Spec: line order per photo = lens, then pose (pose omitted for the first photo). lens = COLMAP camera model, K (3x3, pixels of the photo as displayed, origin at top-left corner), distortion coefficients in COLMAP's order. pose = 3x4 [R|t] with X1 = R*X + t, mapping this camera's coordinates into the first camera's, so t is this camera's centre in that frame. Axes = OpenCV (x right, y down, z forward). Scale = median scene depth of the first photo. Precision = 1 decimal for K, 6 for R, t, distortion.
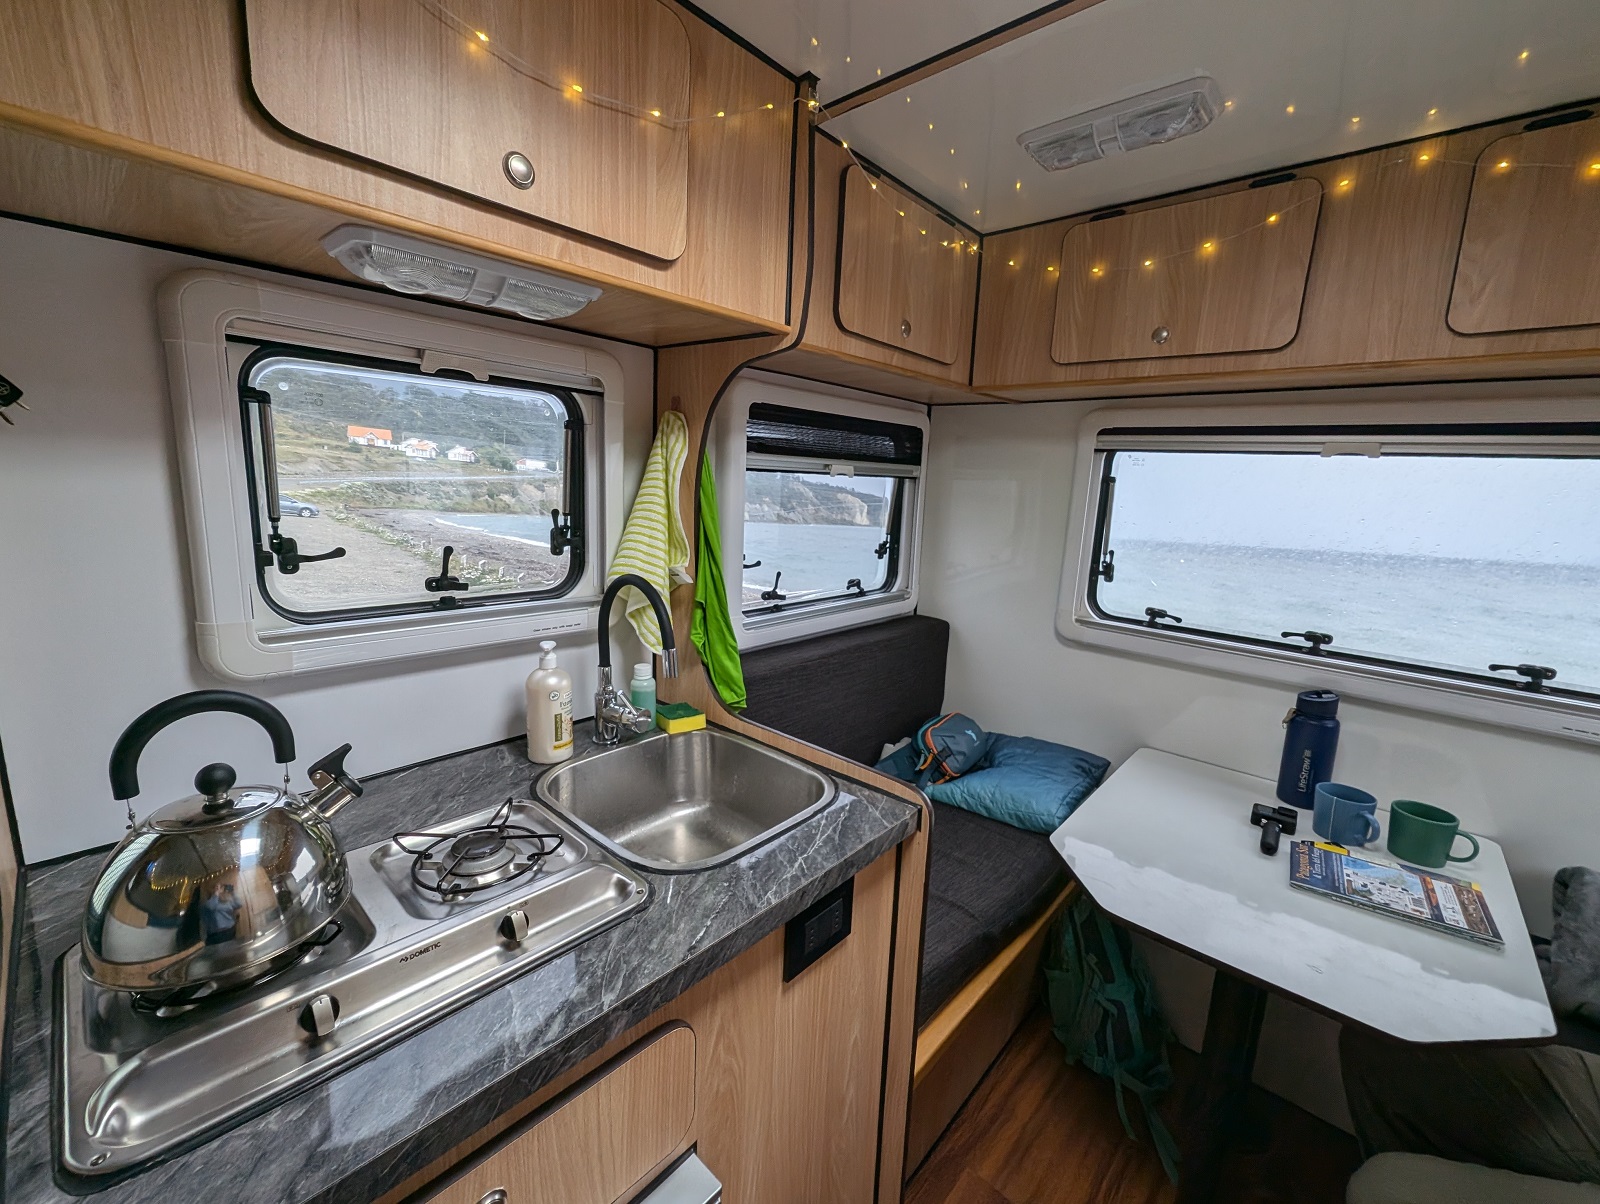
lens RADIAL K [[650.0, 0, 800.0], [0, 650.0, 602.0], [0, 0, 1]] dist [-0.003880, -0.000167]
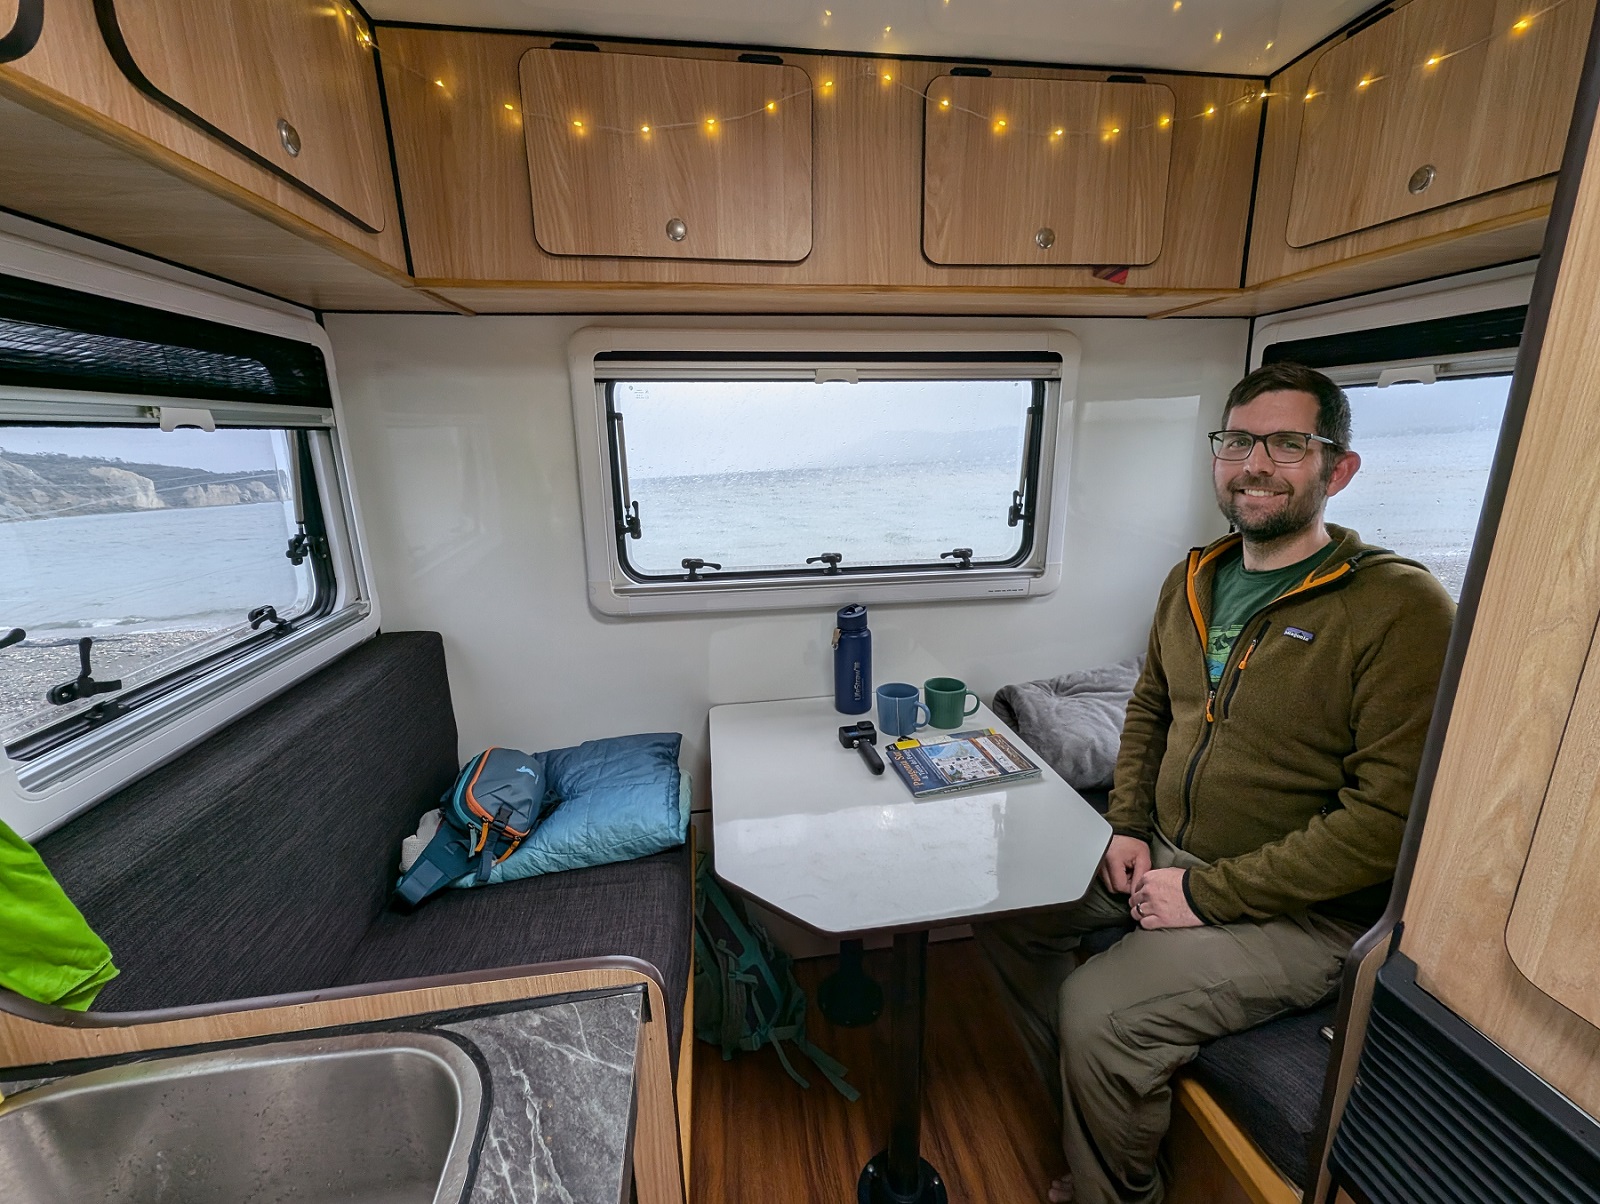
lens RADIAL K [[650.0, 0, 800.0], [0, 650.0, 602.0], [0, 0, 1]] dist [-0.003880, -0.000167]
pose [[0.635446, -0.243094, 0.732880, -0.039825], [0.186747, 0.969355, 0.159612, -0.049710], [-0.749222, 0.035439, 0.661370, 0.289579]]
